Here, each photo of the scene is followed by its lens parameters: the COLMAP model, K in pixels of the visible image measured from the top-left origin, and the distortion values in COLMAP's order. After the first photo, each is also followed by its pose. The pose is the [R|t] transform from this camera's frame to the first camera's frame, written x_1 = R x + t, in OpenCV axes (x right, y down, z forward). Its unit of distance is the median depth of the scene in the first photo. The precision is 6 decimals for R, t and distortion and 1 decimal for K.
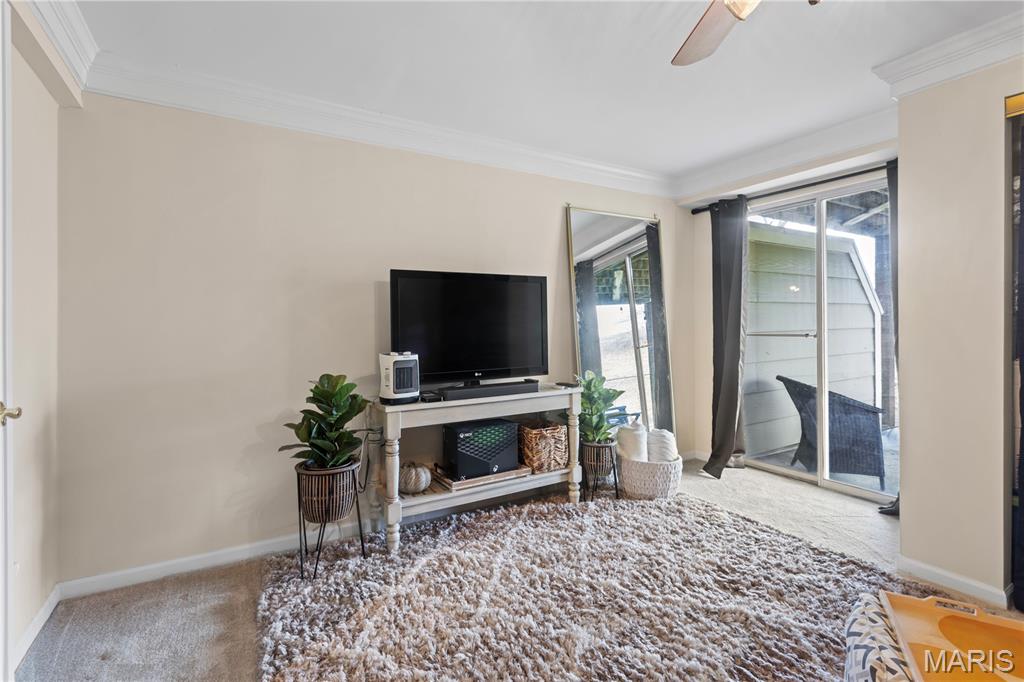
lens RADIAL K [[482.5, 0, 512.2], [0, 482.5, 320.6], [0, 0, 1]] dist [-0.010906, 0.003454]
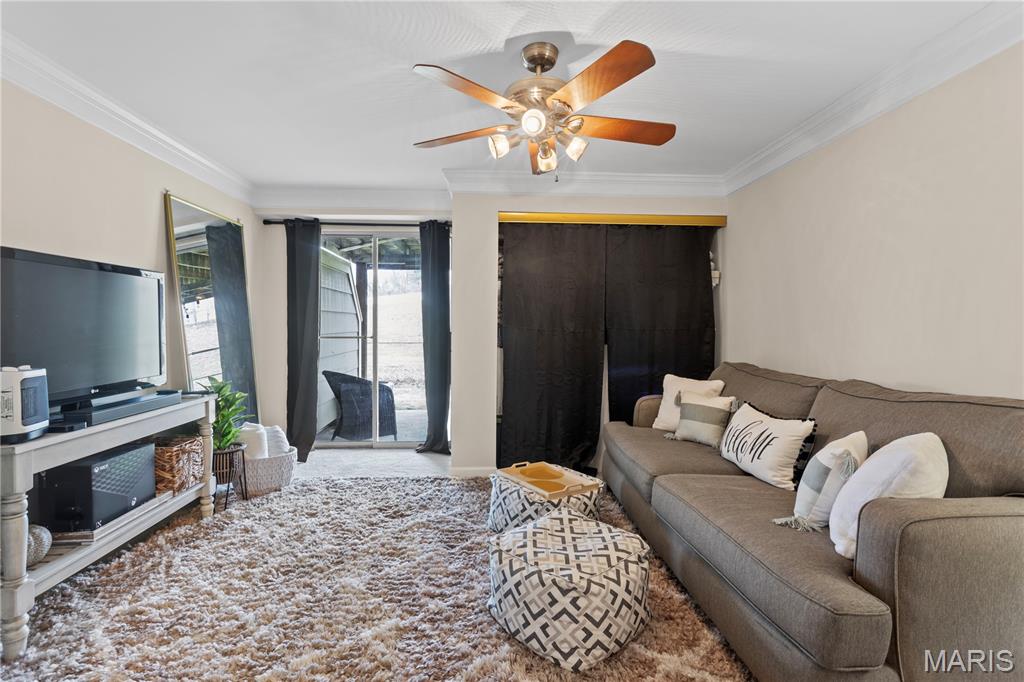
lens RADIAL K [[482.5, 0, 509.2], [0, 482.5, 336.2], [0, 0, 1]] dist [-0.010906, 0.003454]
pose [[0.448157, -0.009322, 0.893906, -0.492072], [-0.010307, 0.999825, 0.015594, 0.004060], [-0.893895, -0.016202, 0.447983, 0.063309]]
